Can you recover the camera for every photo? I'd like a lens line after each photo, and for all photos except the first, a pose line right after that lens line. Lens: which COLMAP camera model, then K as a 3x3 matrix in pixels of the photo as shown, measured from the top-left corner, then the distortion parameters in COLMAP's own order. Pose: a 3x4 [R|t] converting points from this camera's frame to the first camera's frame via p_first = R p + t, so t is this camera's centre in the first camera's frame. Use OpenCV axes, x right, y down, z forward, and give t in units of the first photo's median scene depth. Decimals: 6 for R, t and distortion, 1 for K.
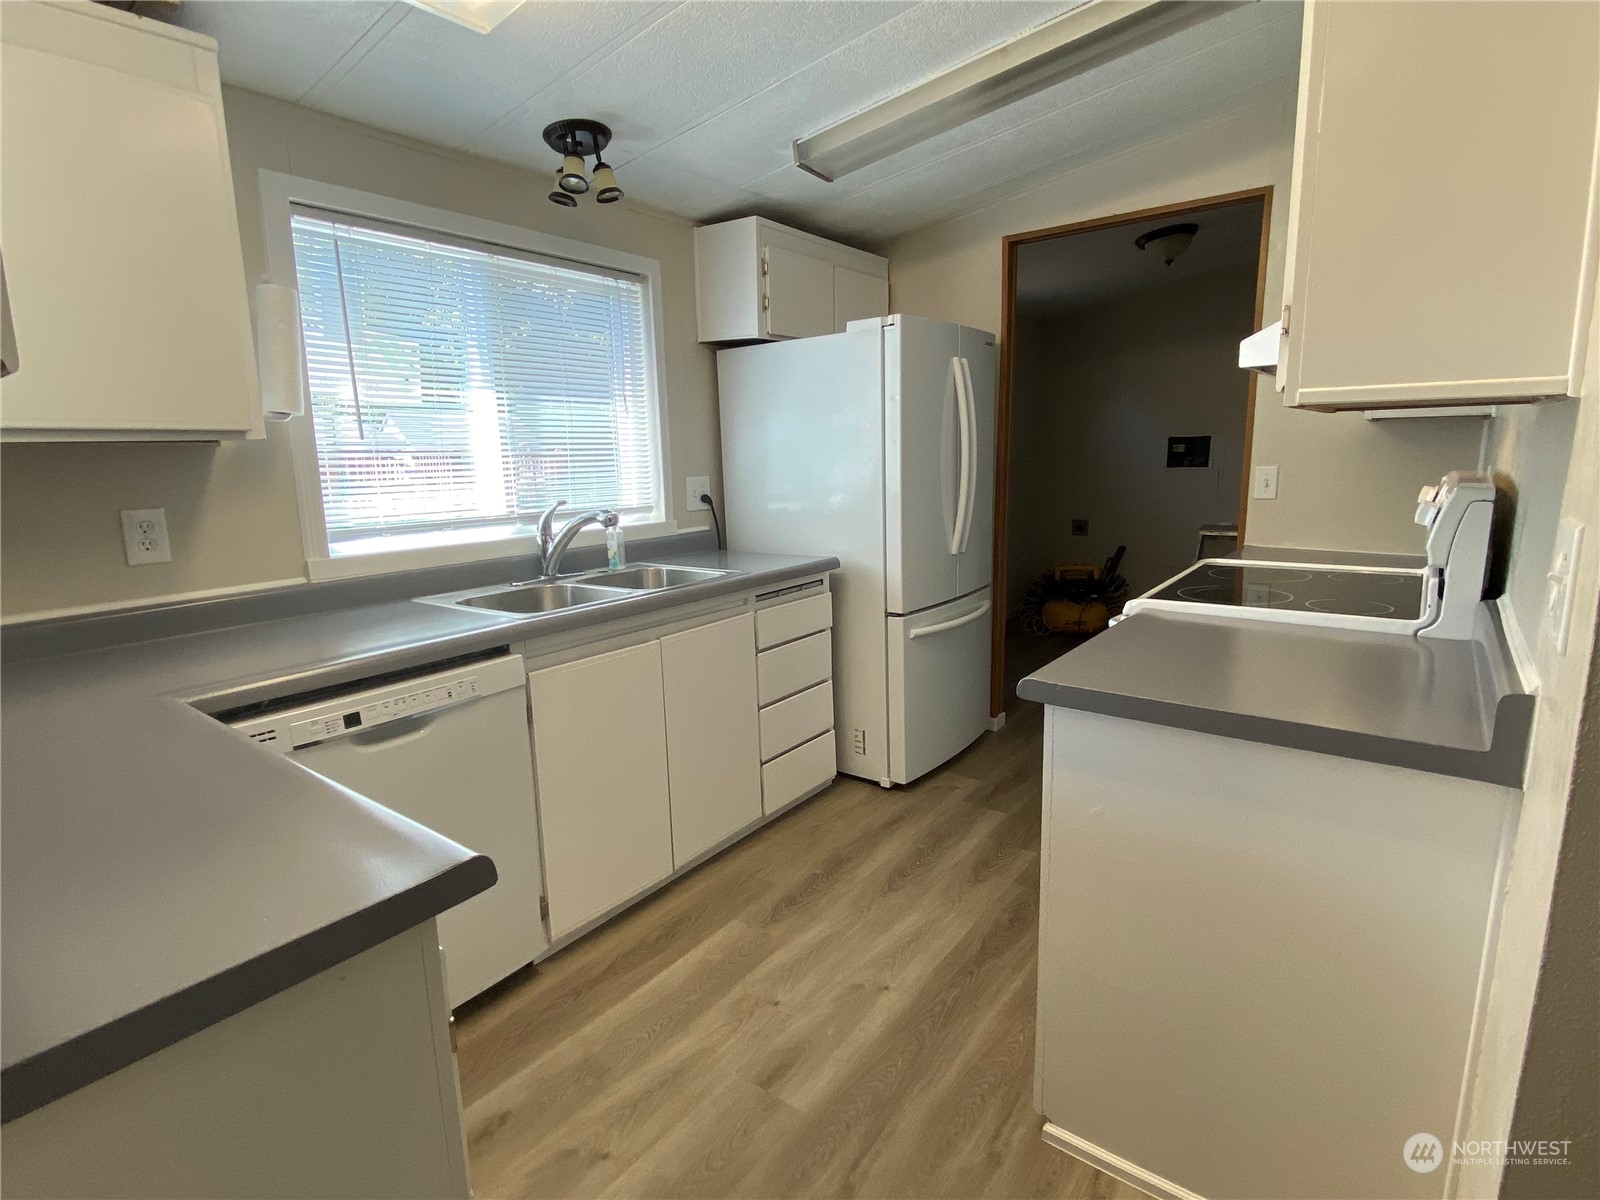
lens RADIAL K [[791.4, 0, 806.1], [0, 791.4, 592.6], [0, 0, 1]] dist [0.001638, -0.013991]
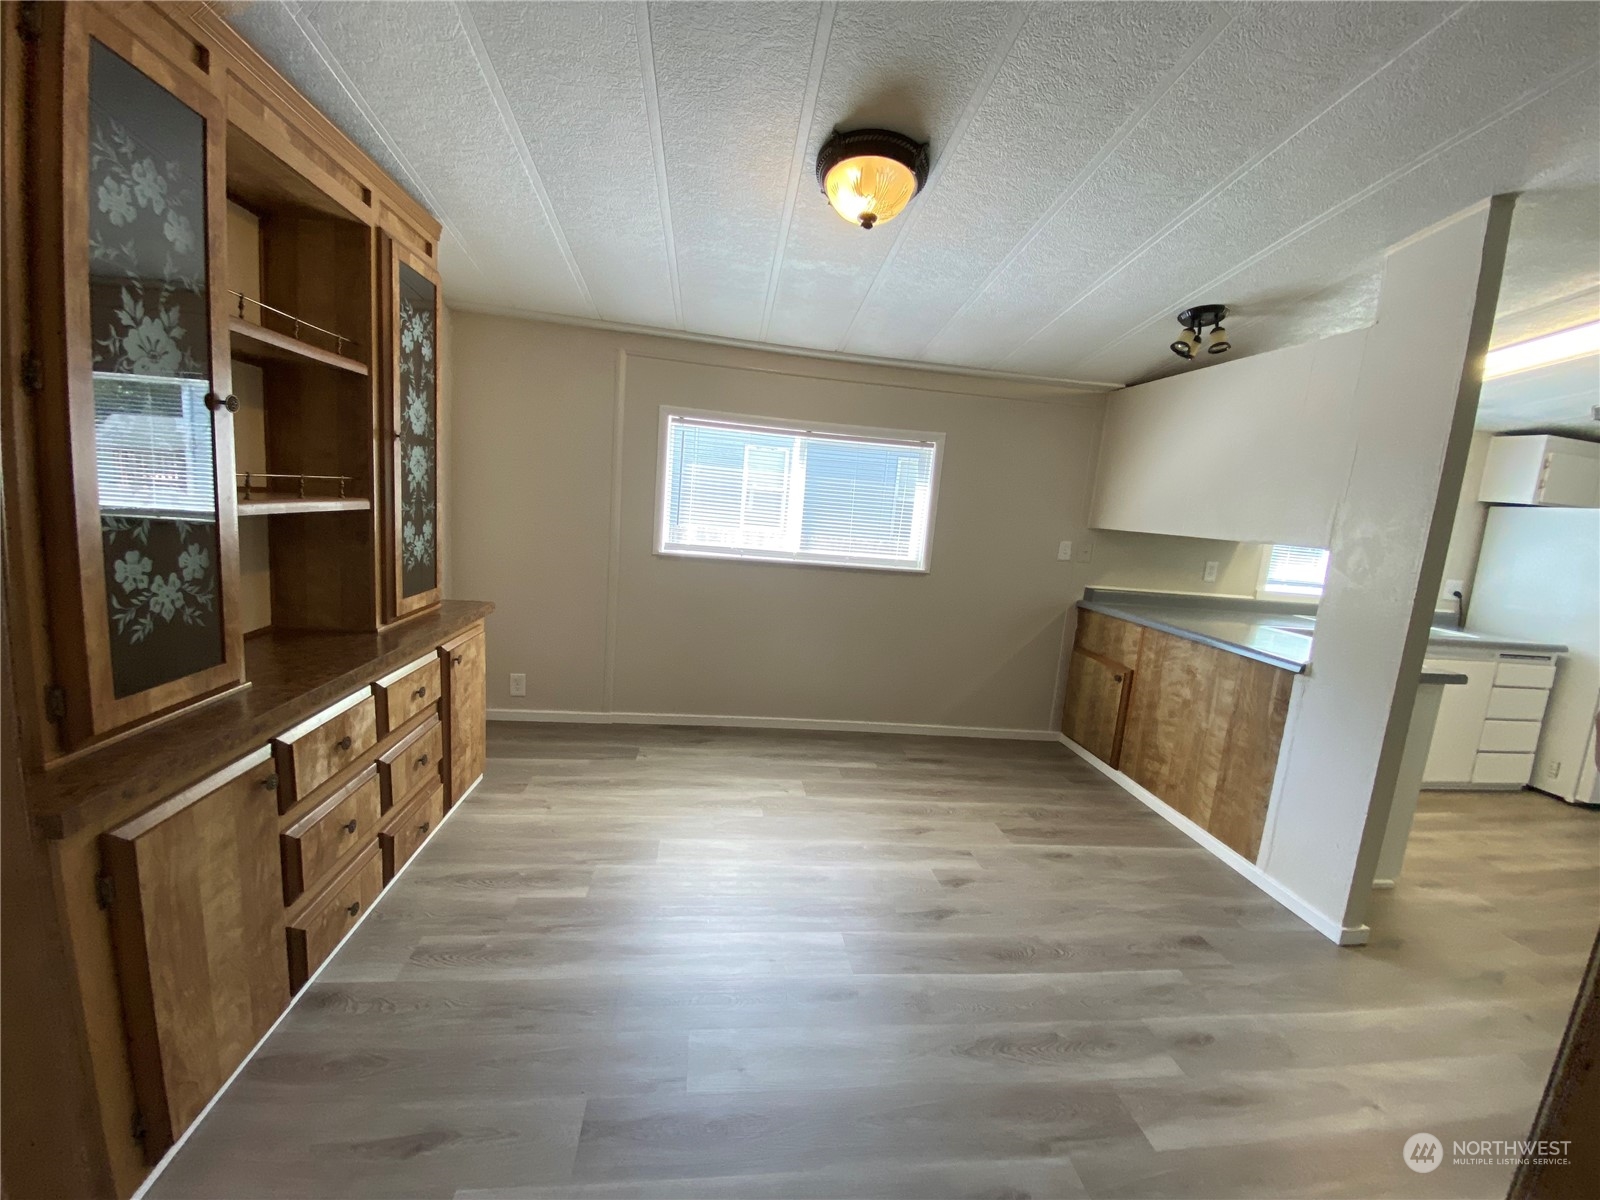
lens RADIAL K [[647.7, 0, 785.3], [0, 647.7, 598.6], [0, 0, 1]] dist [-0.014562, -0.005851]
pose [[0.676894, 0.182389, -0.713126, -0.191881], [-0.224709, 0.973769, 0.035758, 0.221287], [0.700942, 0.136042, 0.700123, -1.272425]]
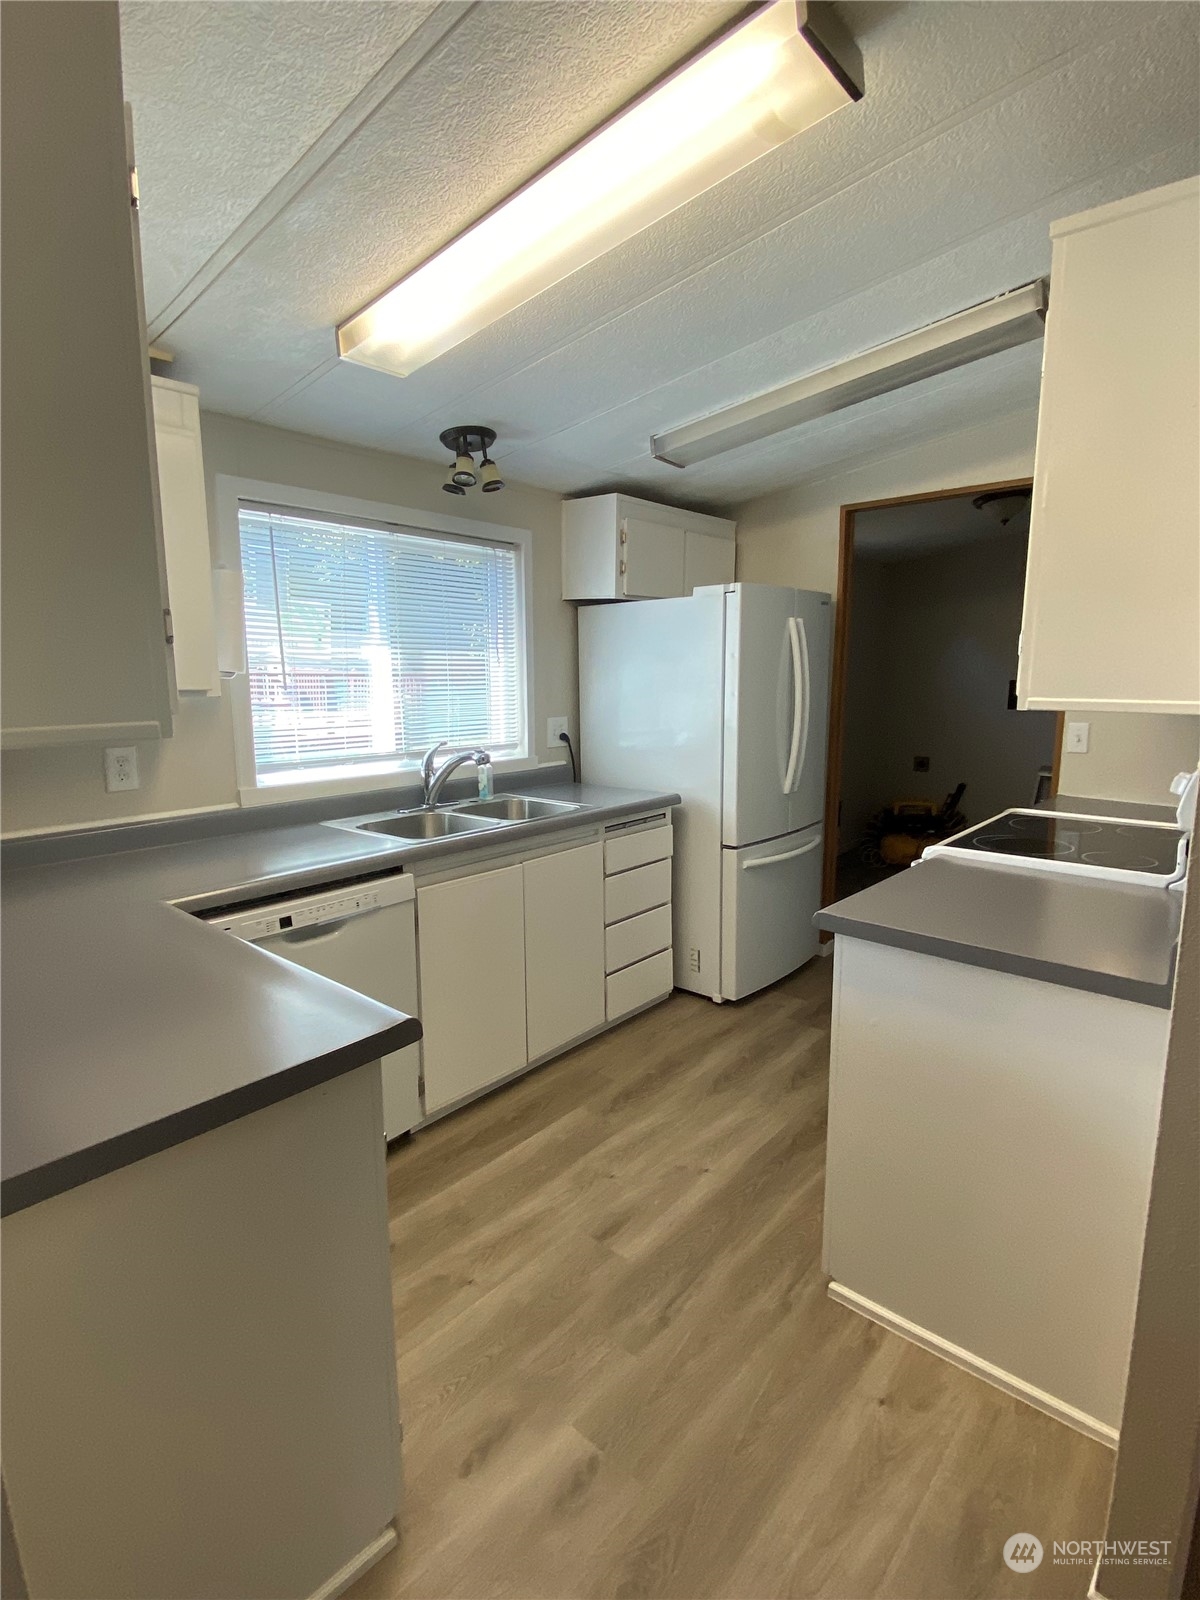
lens RADIAL K [[791.4, 0, 600.1], [0, 791.4, 798.7], [0, 0, 1]] dist [0.001638, -0.013991]
pose [[0.996885, 0.030848, -0.072591, 0.011661], [-0.031942, 0.999392, -0.013958, -0.024949], [0.072116, 0.016234, 0.997264, -0.165176]]
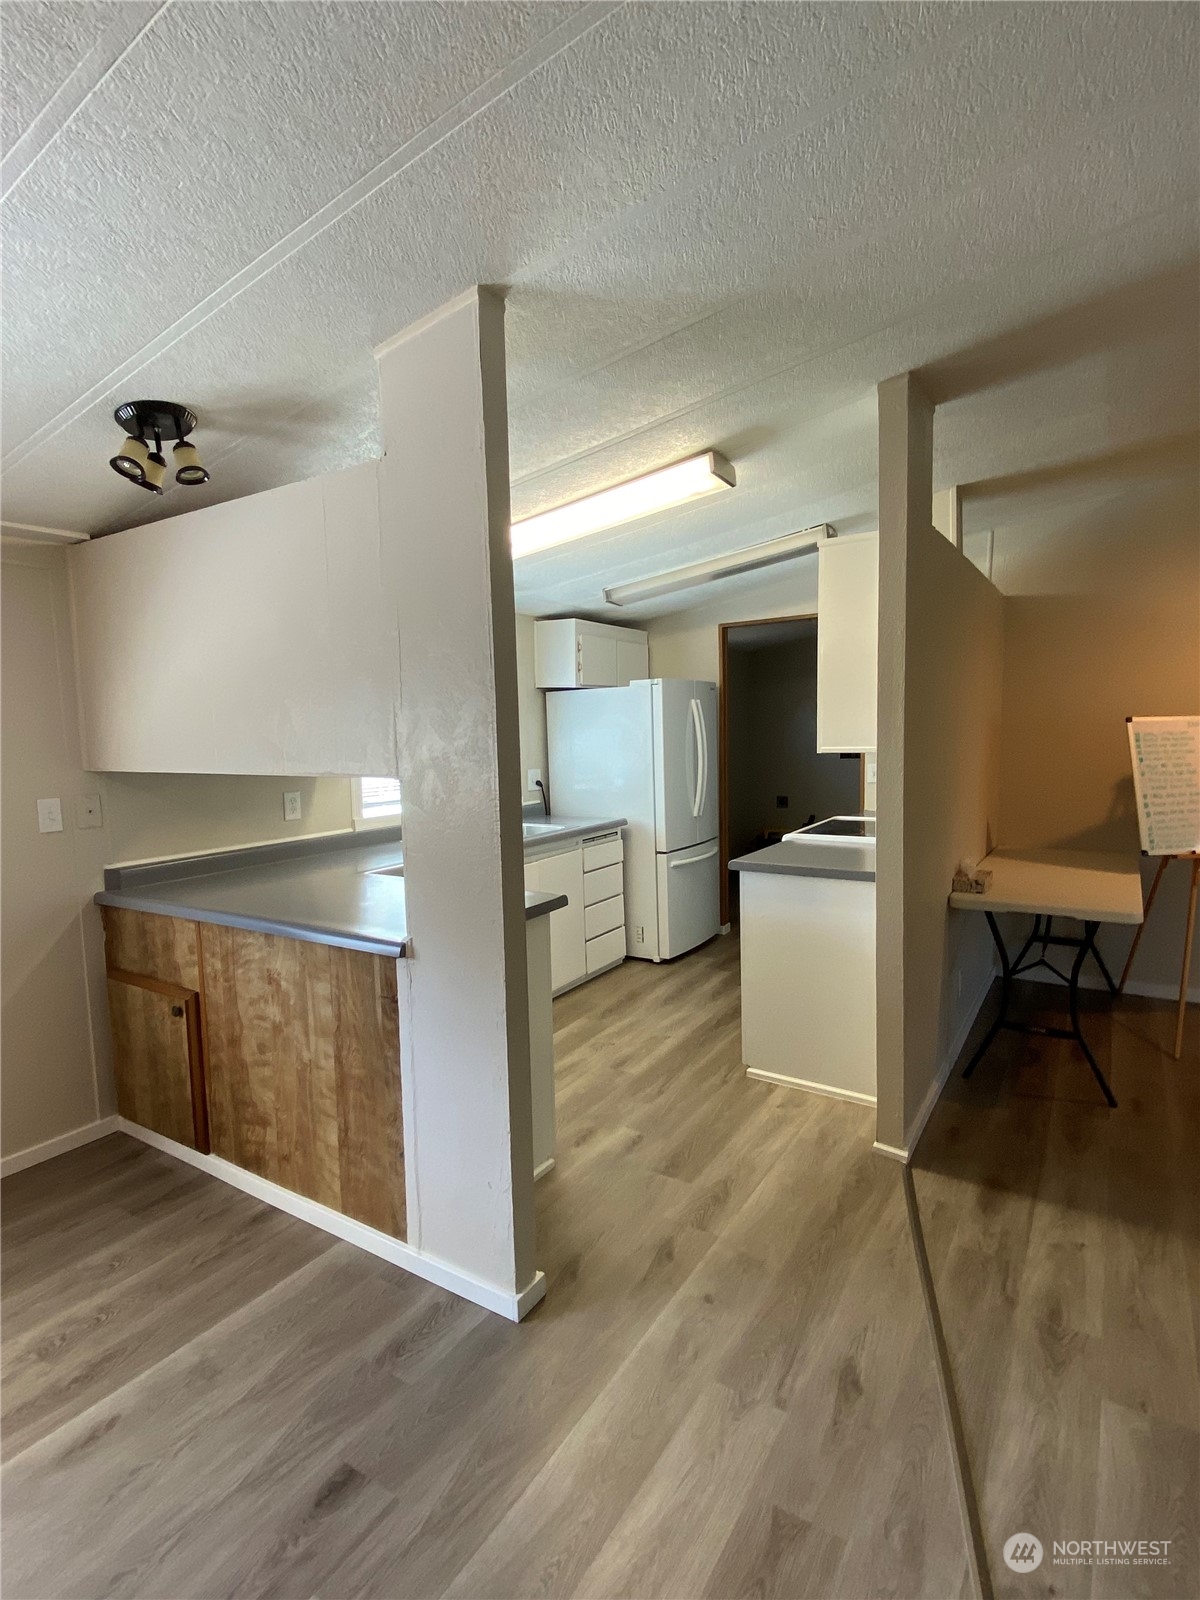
lens RADIAL K [[791.4, 0, 607.1], [0, 791.4, 801.1], [0, 0, 1]] dist [0.001638, -0.013991]
pose [[0.996111, -0.008184, 0.087724, -0.188103], [0.016088, 0.995831, -0.089783, 0.087406], [-0.086623, 0.090845, 0.992091, -0.837388]]
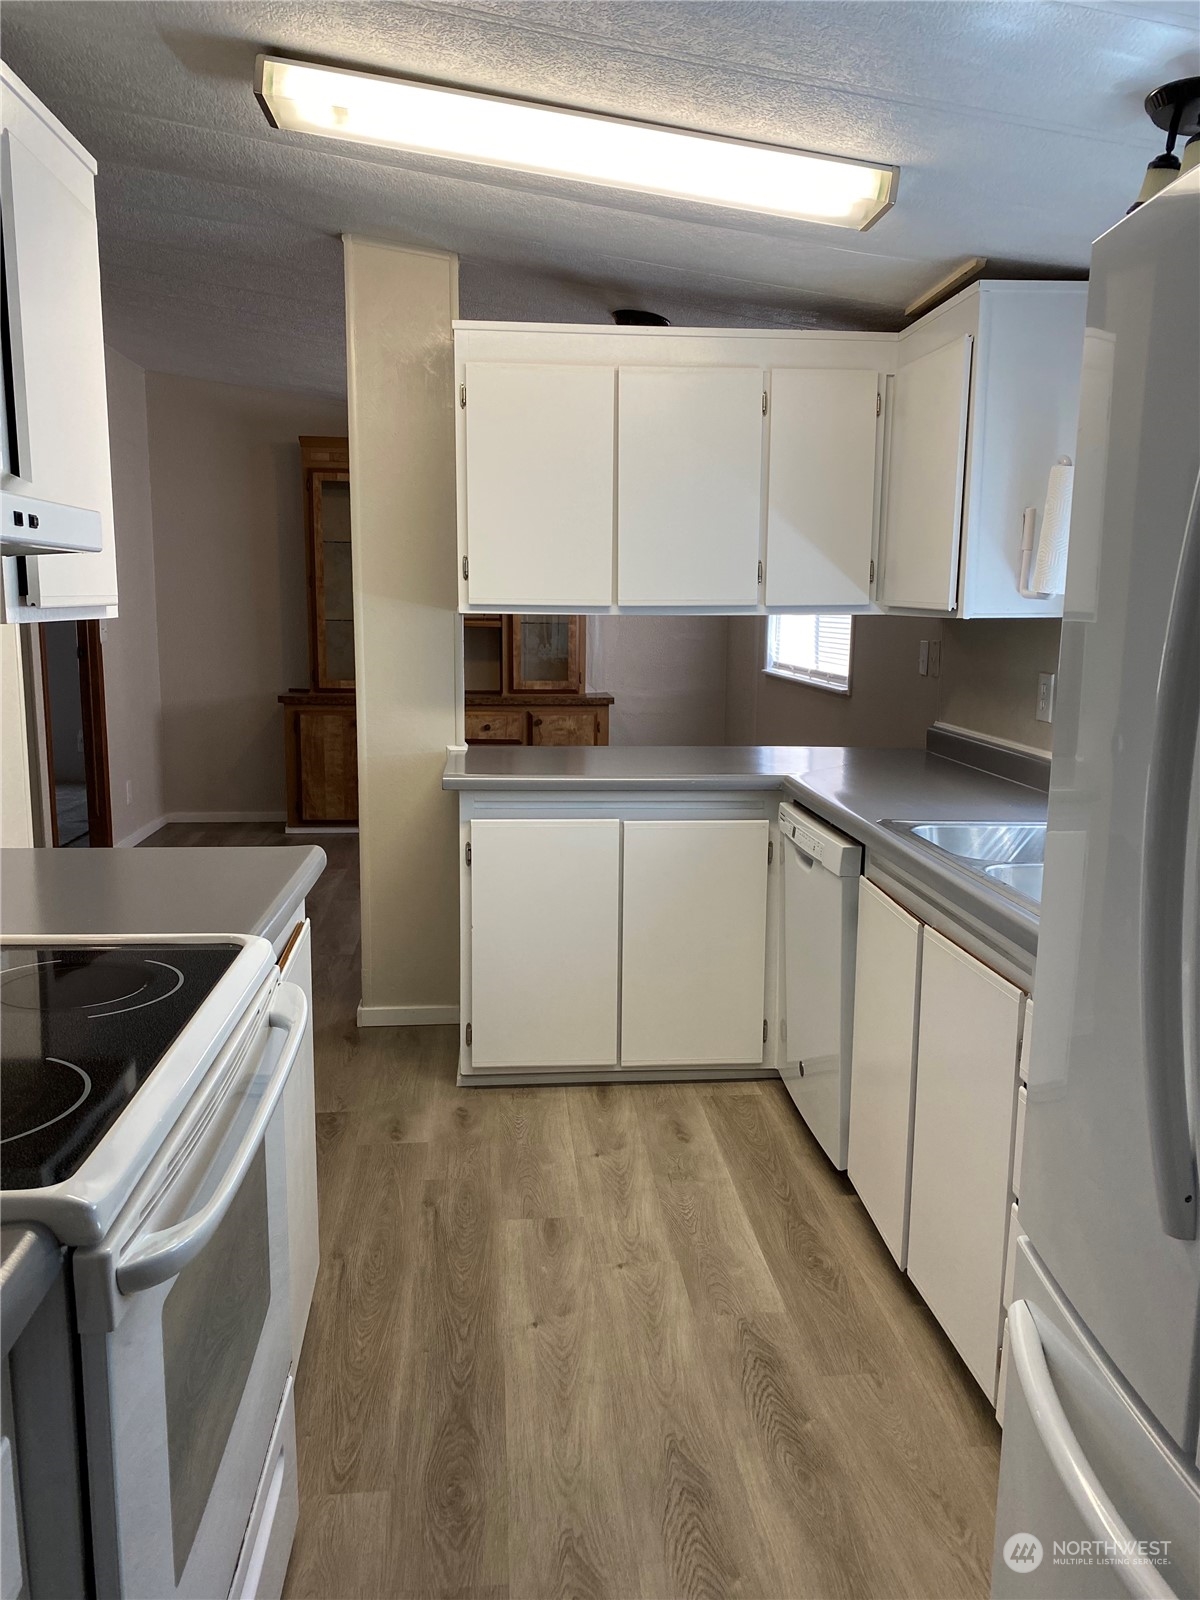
lens RADIAL K [[1221.7, 0, 596.6], [0, 1221.7, 715.2], [0, 0, 1]] dist [-0.002173, -0.000487]
pose [[-0.740325, 0.073622, -0.668205, 0.729678], [-0.122912, 0.962406, 0.242215, -0.341470], [0.660917, 0.261448, -0.703444, 1.538951]]
